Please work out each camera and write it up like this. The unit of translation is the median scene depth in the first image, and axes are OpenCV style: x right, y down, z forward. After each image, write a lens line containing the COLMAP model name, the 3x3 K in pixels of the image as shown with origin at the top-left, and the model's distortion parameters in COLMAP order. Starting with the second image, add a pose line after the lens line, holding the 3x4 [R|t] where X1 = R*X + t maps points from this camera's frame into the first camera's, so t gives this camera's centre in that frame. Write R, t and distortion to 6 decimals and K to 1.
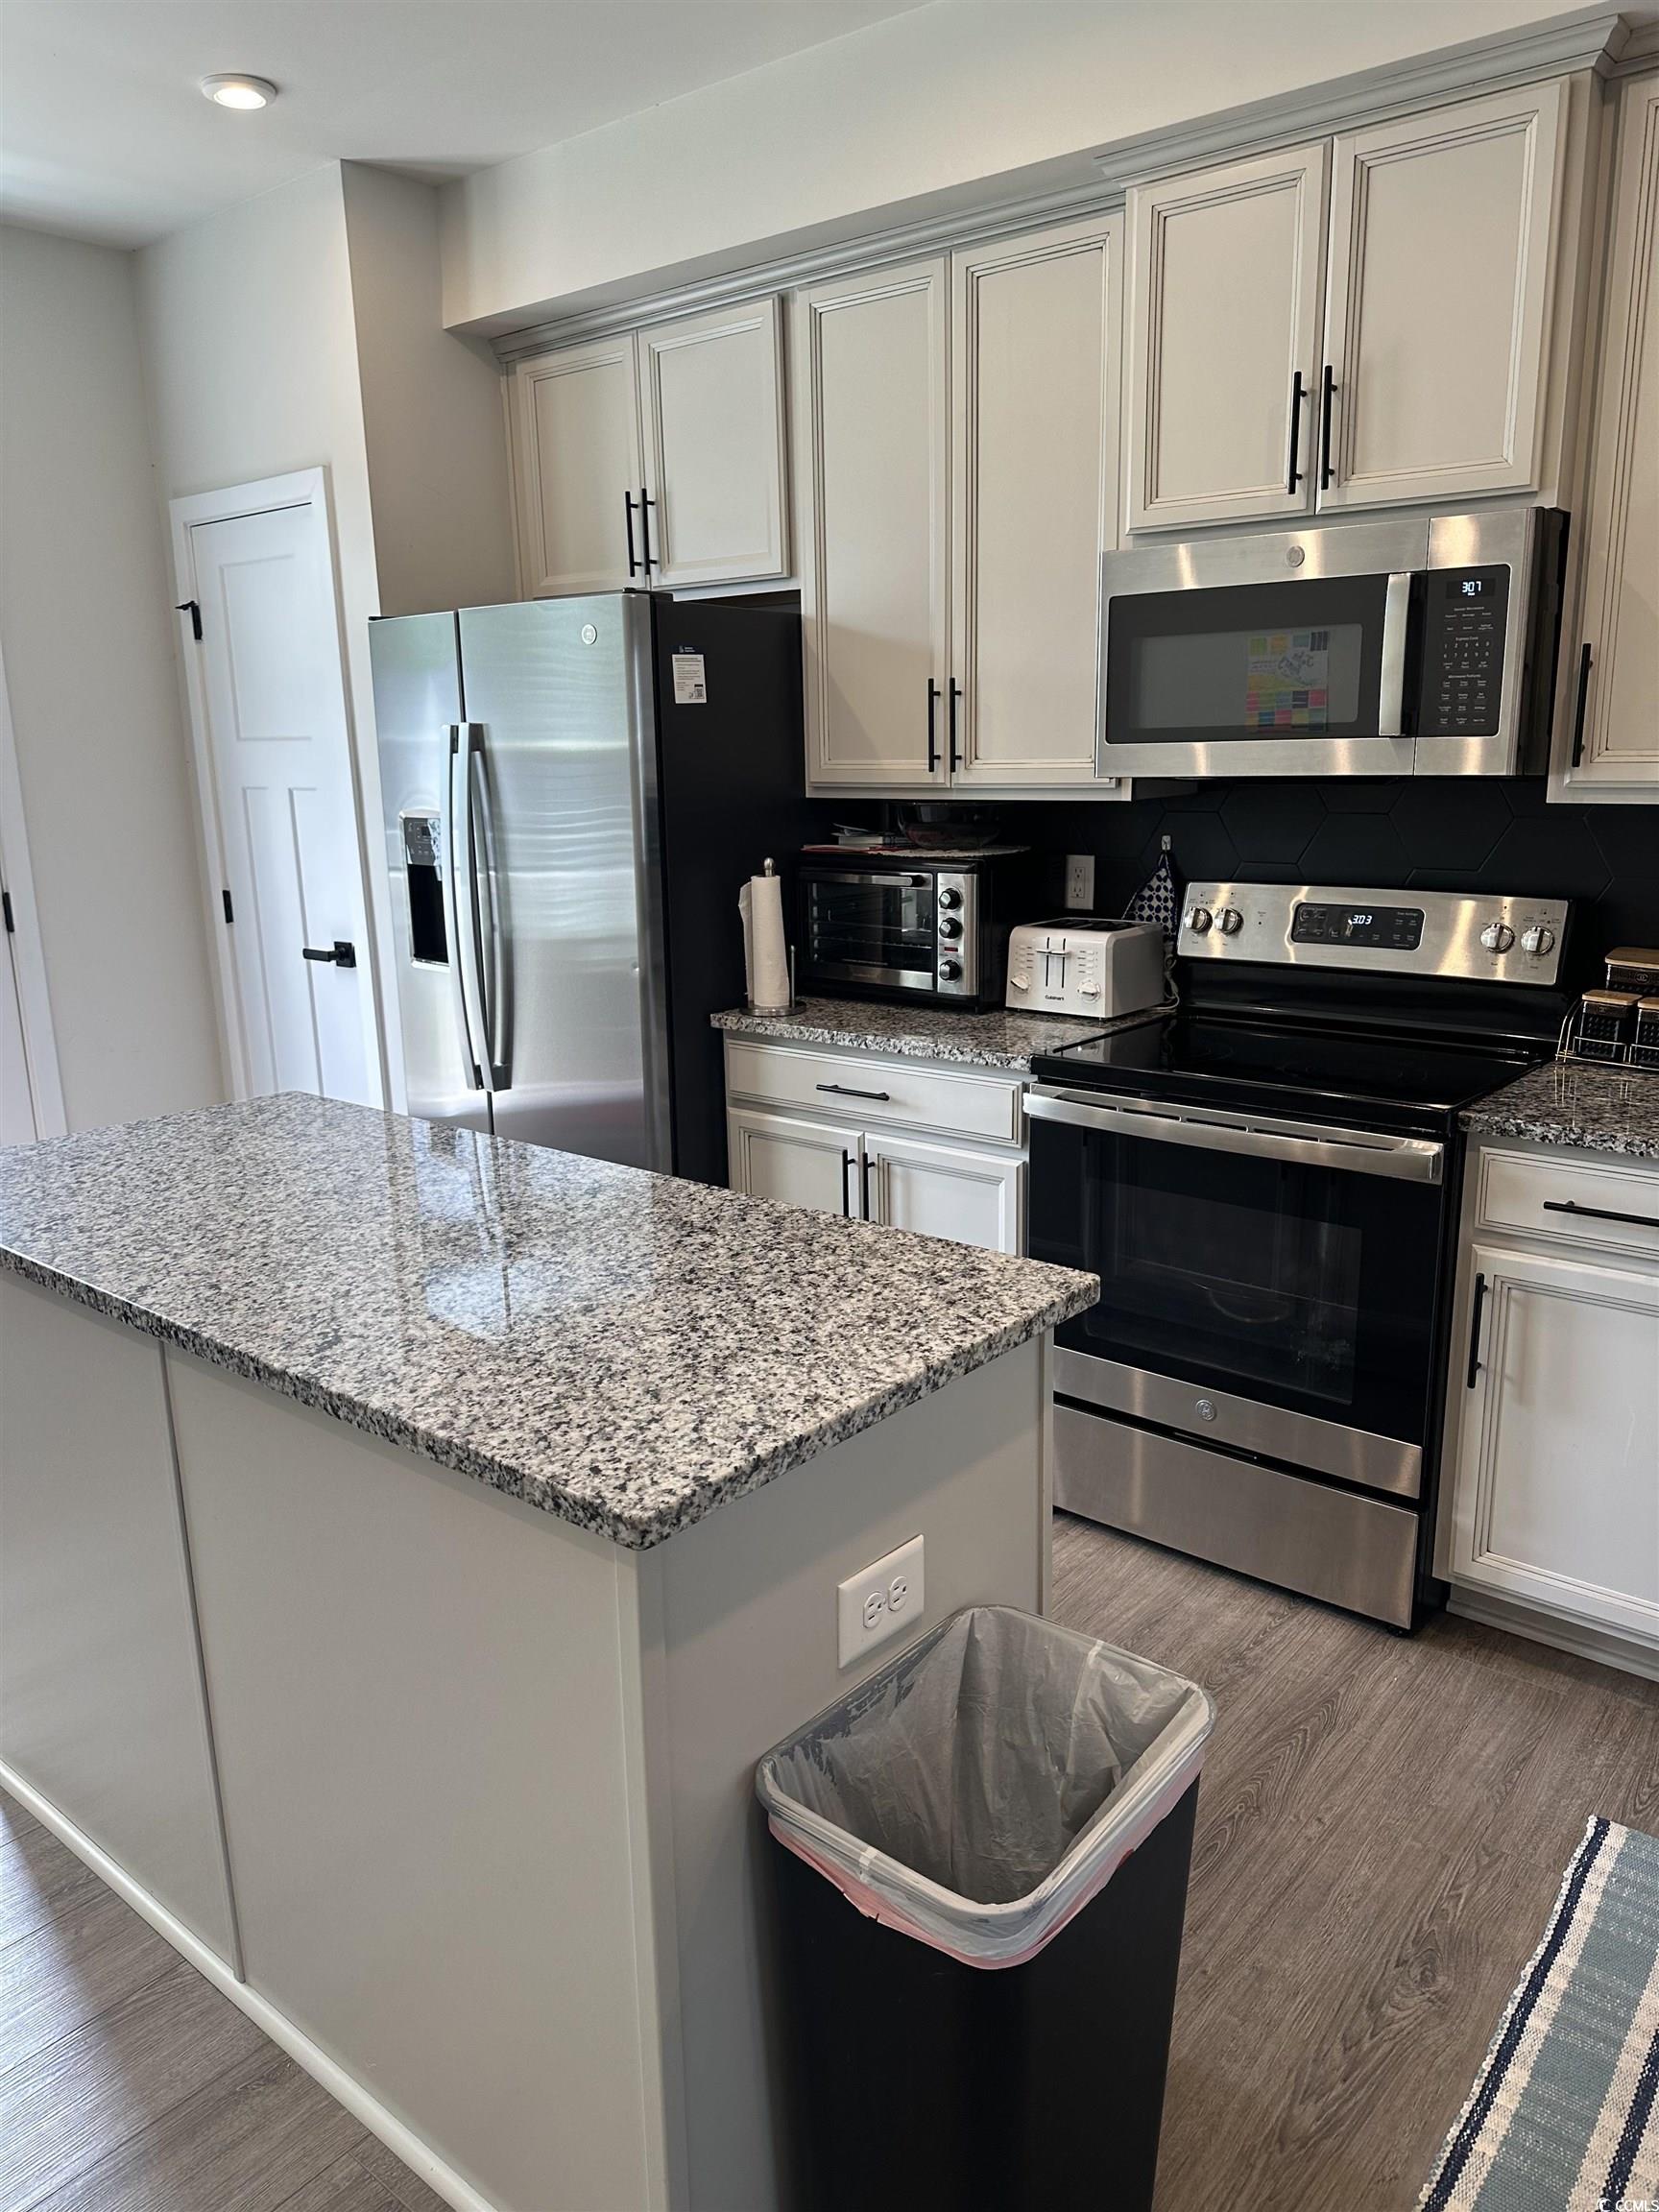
lens RADIAL K [[1563.2, 0, 829.5], [0, 1563.2, 1106.0], [0, 0, 1]] dist [0.027355, -0.007418]
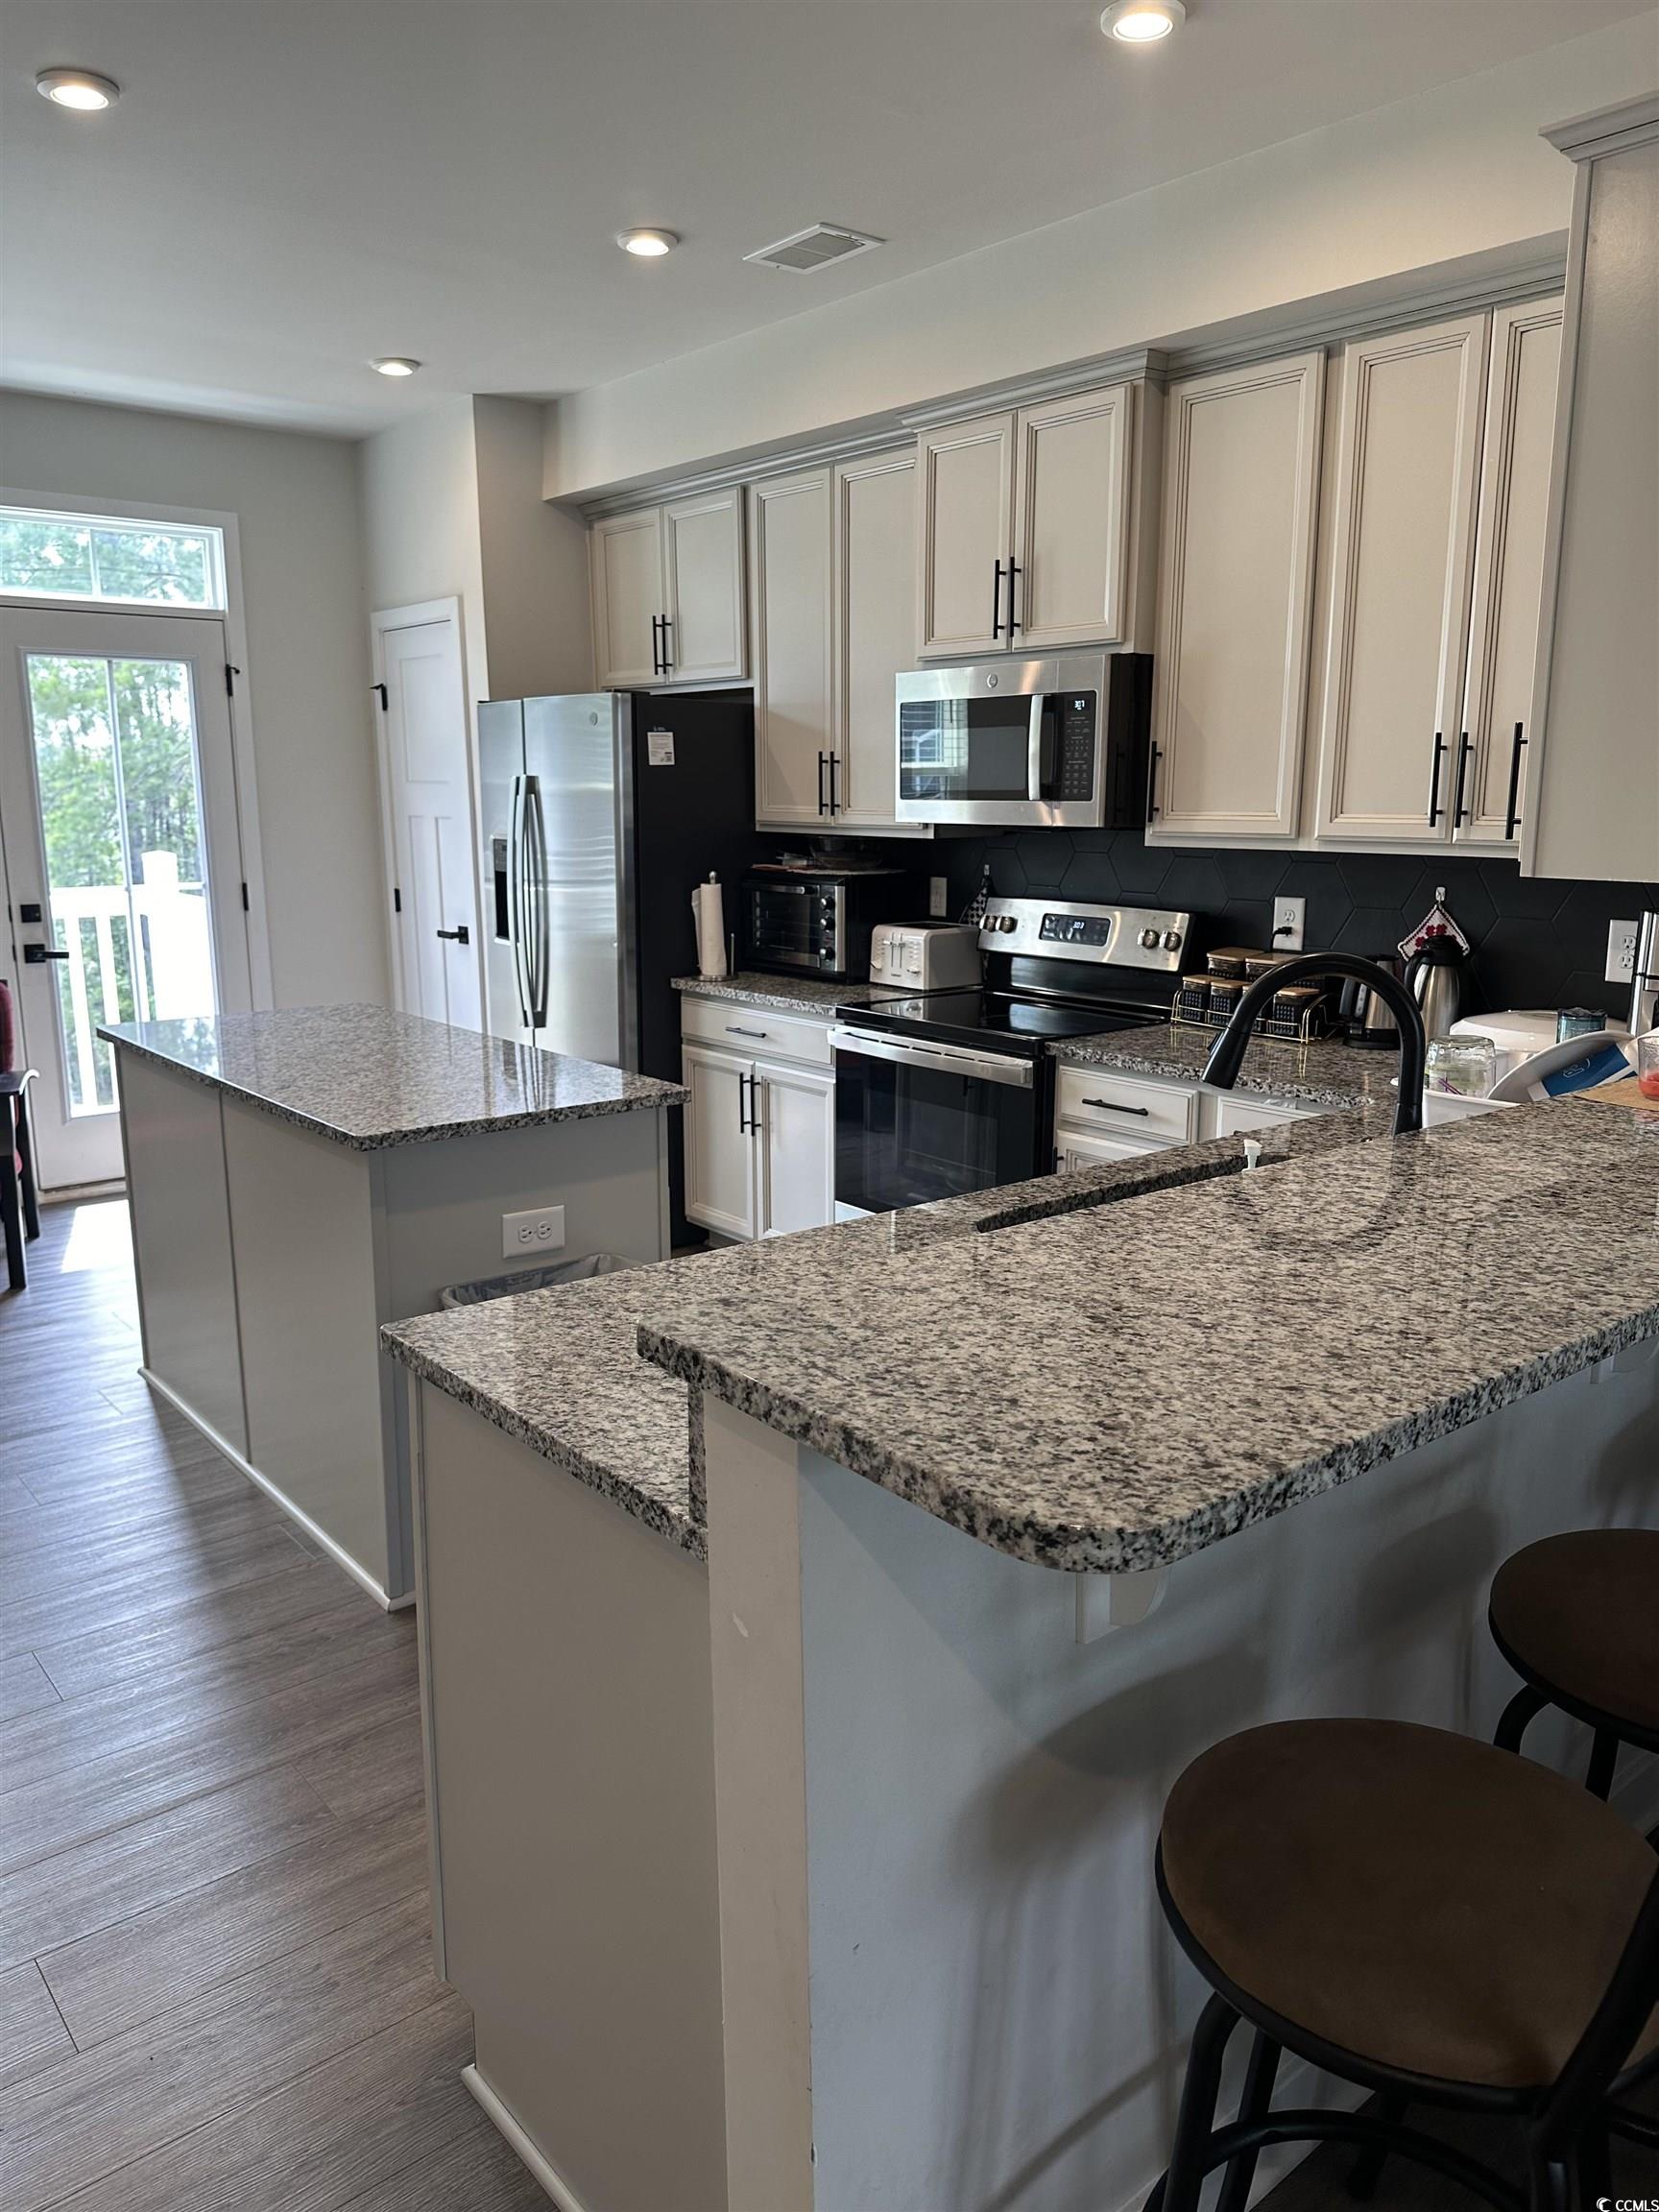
lens RADIAL K [[1581.3, 0, 817.9], [0, 1581.3, 1086.5], [0, 0, 1]] dist [0.078776, -0.000437]
pose [[0.980514, 0.054085, -0.188857, 0.347514], [-0.061033, 0.997649, -0.031165, 0.079914], [0.186728, 0.042085, 0.981510, -0.415817]]
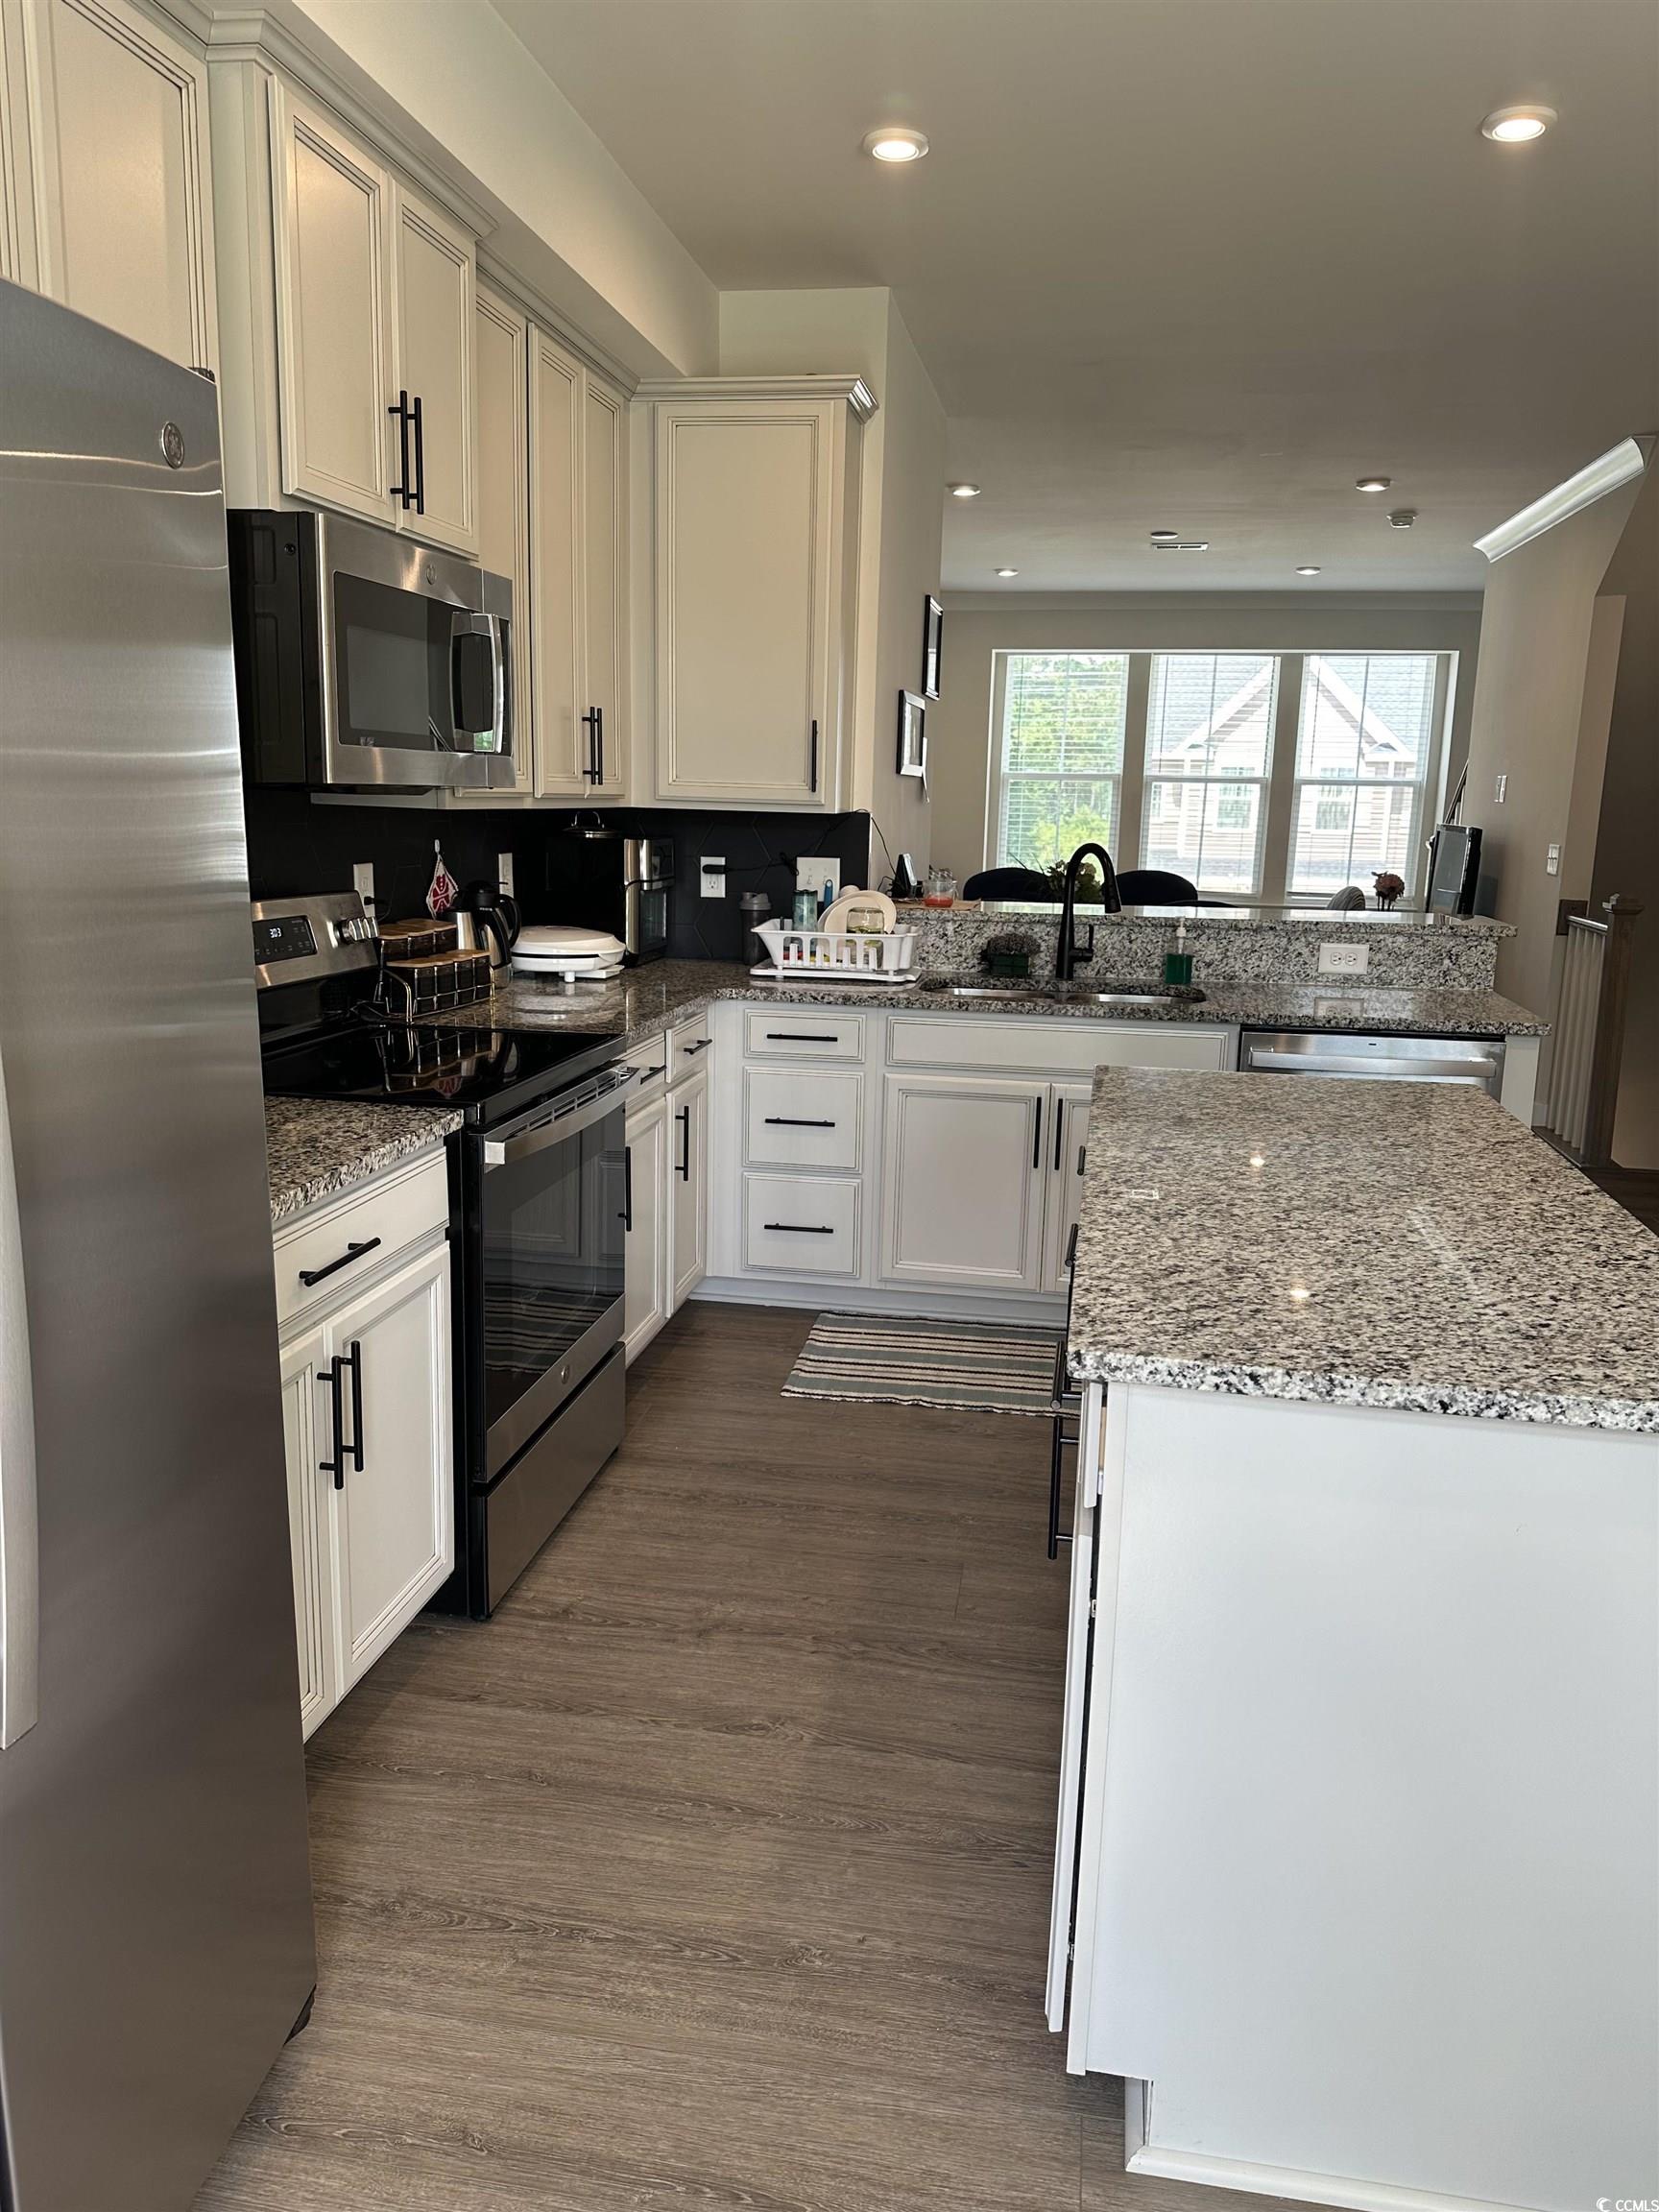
lens RADIAL K [[1566.5, 0, 829.5], [0, 1566.5, 1106.0], [0, 0, 1]] dist [-0.000717, -0.004836]
pose [[-0.496650, -0.166504, 0.851830, -0.607303], [0.183633, 0.939053, 0.290618, -0.212193], [-0.848303, 0.300759, -0.435805, 1.041997]]
